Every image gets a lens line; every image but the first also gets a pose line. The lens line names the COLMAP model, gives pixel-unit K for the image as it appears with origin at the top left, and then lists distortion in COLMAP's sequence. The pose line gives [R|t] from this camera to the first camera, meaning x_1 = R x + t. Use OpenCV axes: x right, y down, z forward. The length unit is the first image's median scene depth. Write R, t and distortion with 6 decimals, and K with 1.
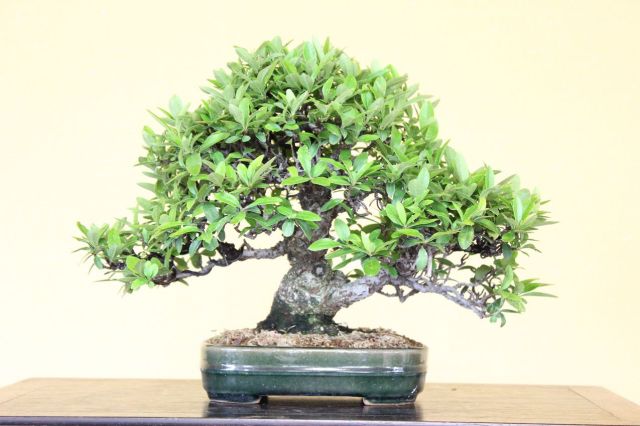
lens RADIAL K [[1621.5, 0, 319.8], [0, 1621.5, 214.1], [0, 0, 1]] dist [0.022499, 0.000000]
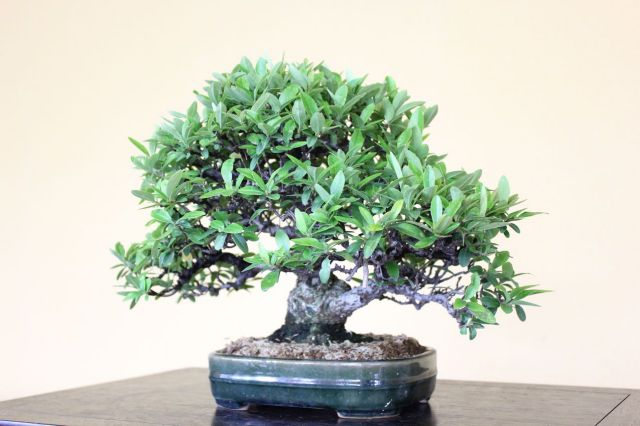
lens RADIAL K [[939.2, 0, 320.2], [0, 939.2, 211.1], [0, 0, 1]] dist [-0.087734, 0.000000]
pose [[0.896840, -0.048122, -0.439730, 0.265762], [0.037841, 0.998767, -0.032123, 0.009884], [0.440734, 0.012170, 0.897555, 0.467998]]
